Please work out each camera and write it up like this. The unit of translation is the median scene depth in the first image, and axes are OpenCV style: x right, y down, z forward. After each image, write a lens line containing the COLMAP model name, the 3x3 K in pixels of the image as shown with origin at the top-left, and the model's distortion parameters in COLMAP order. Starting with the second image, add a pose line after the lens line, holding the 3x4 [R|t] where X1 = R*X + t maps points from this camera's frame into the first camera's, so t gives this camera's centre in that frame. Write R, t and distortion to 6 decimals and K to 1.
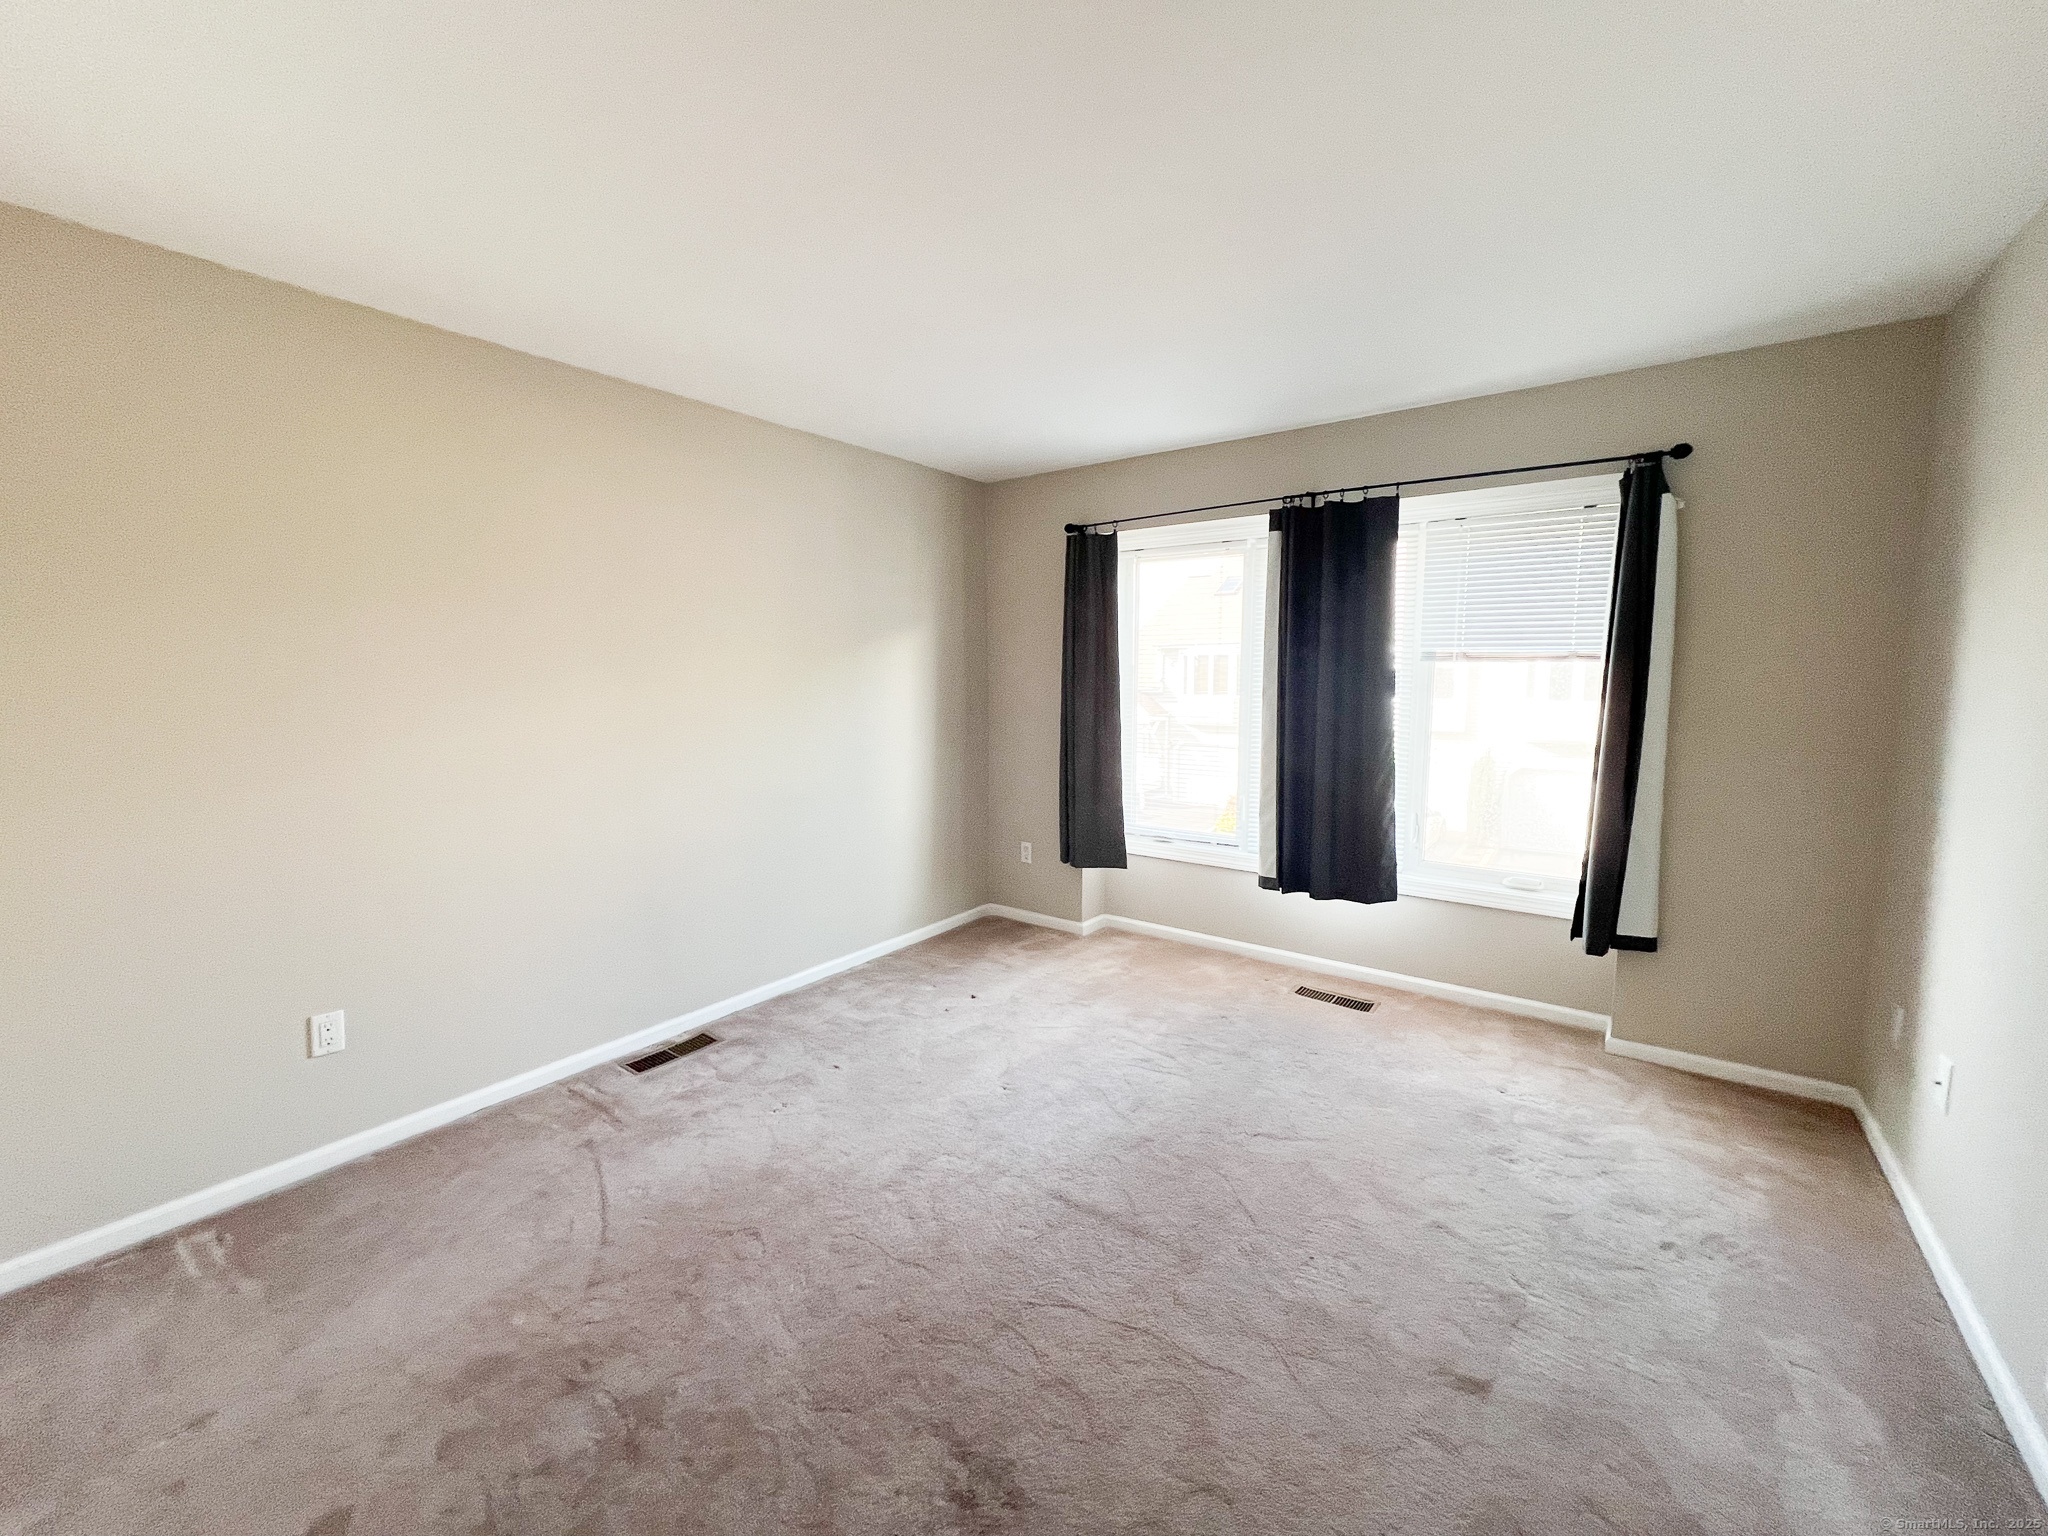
lens RADIAL K [[820.5, 0, 1022.1], [0, 820.5, 761.3], [0, 0, 1]] dist [0.000396, 0.000360]
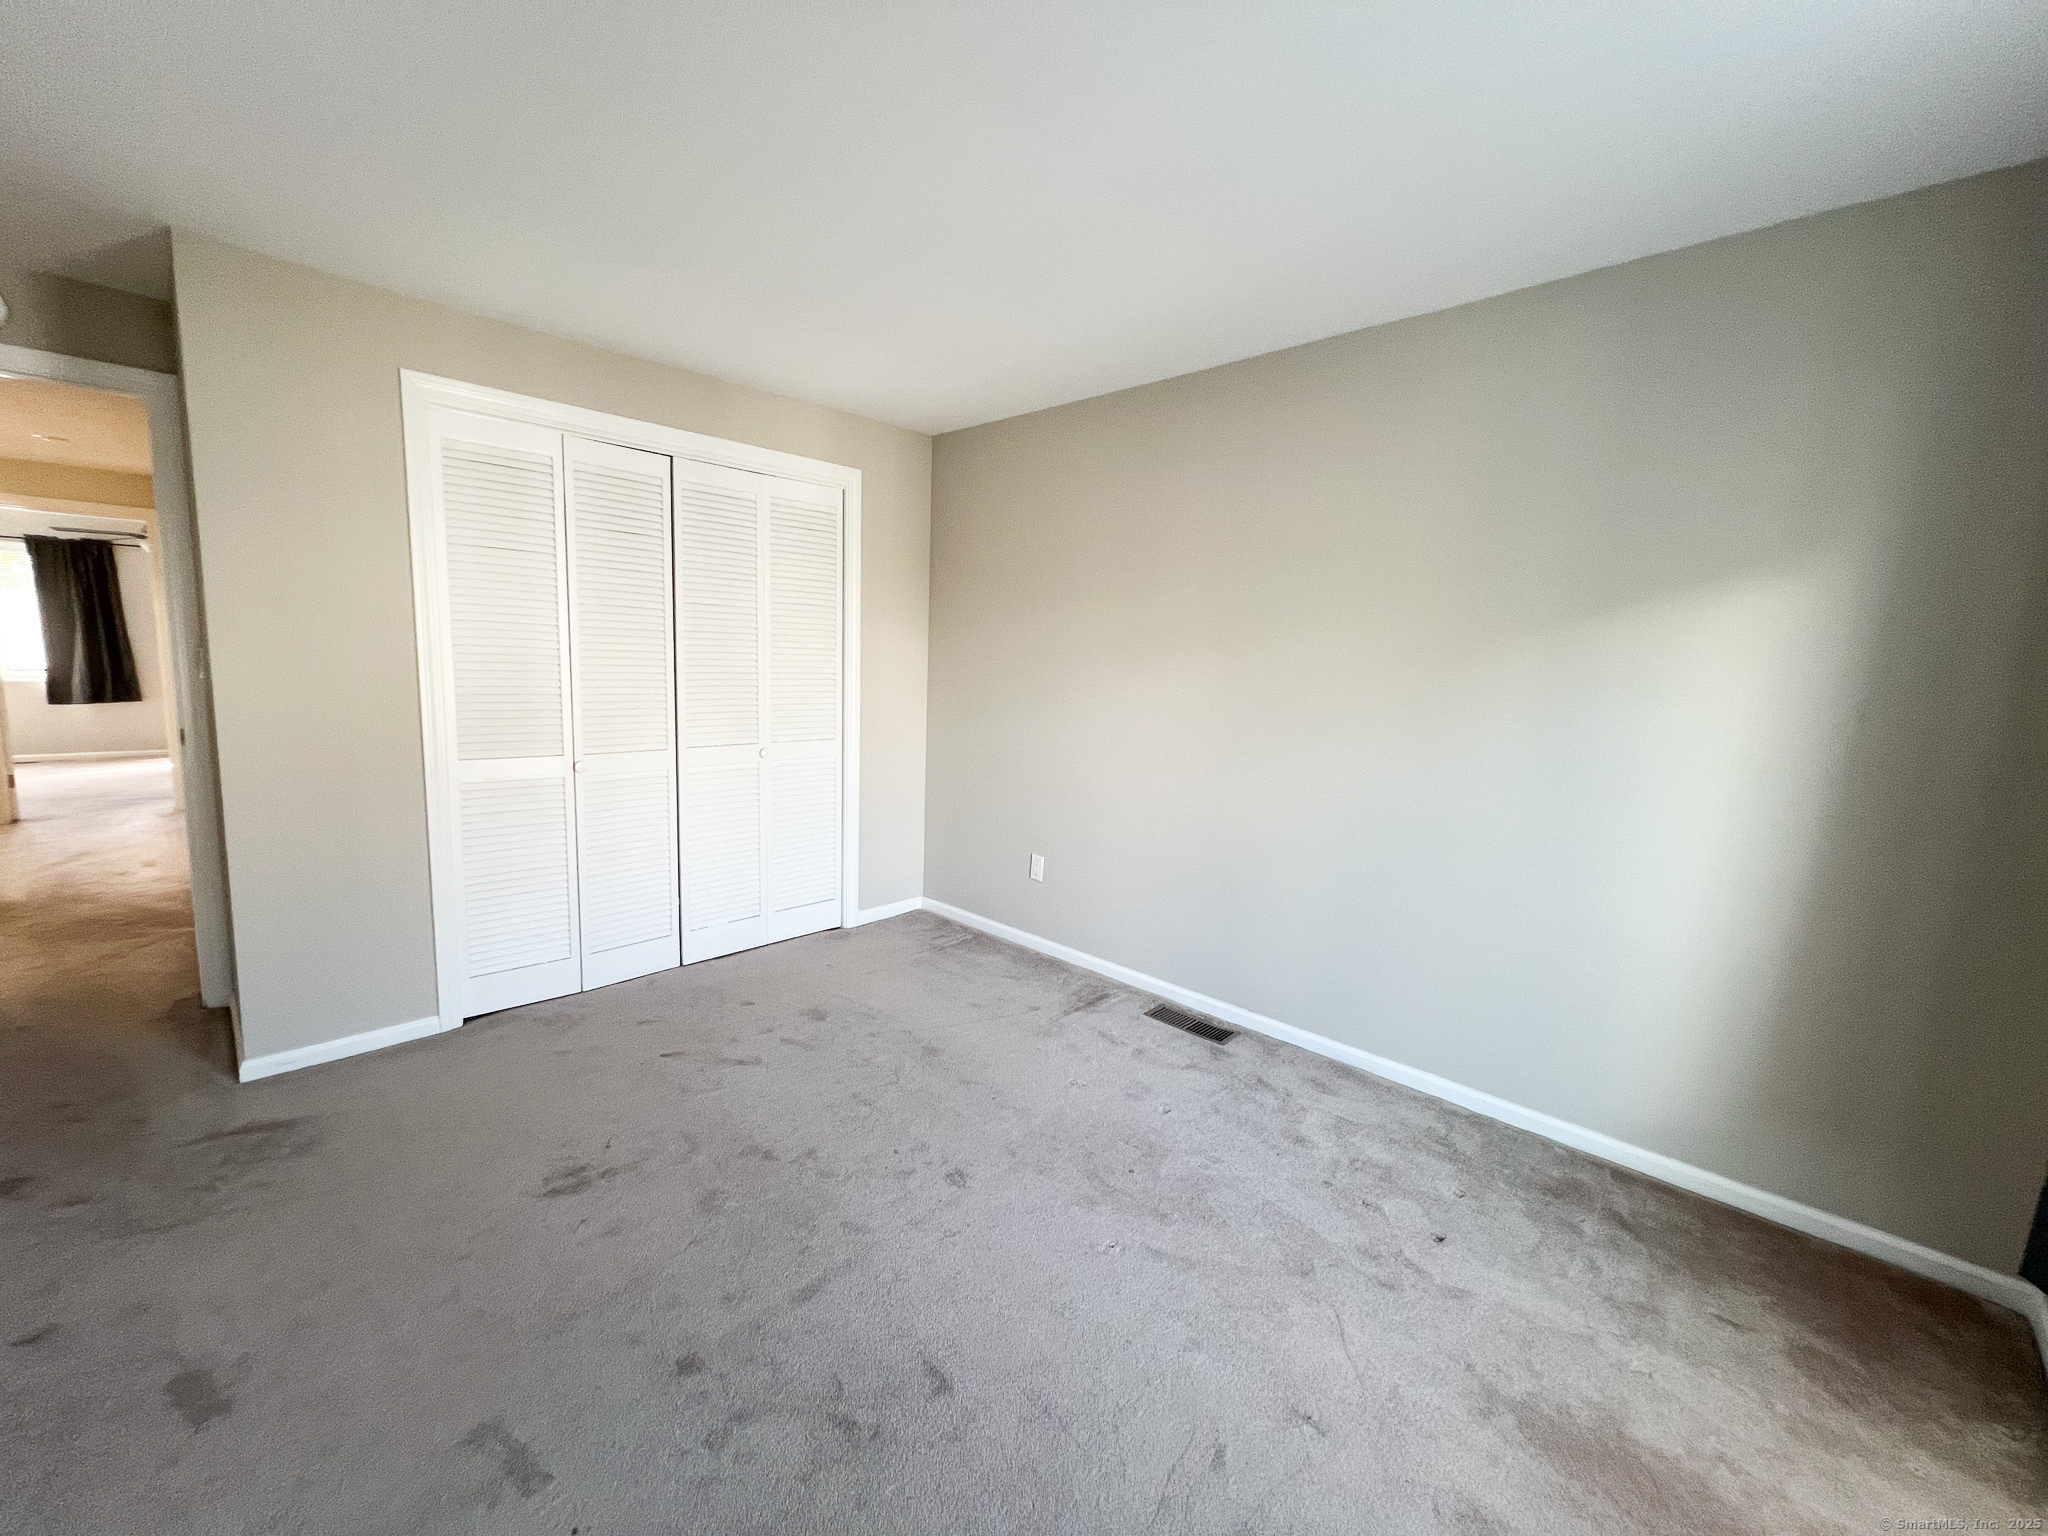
lens RADIAL K [[820.5, 0, 1022.1], [0, 820.5, 761.3], [0, 0, 1]] dist [0.000396, 0.000360]
pose [[-0.114033, 0.125390, -0.985532, 0.533518], [-0.150433, 0.978385, 0.141887, -0.069830], [0.982021, 0.164437, -0.092705, 0.816029]]
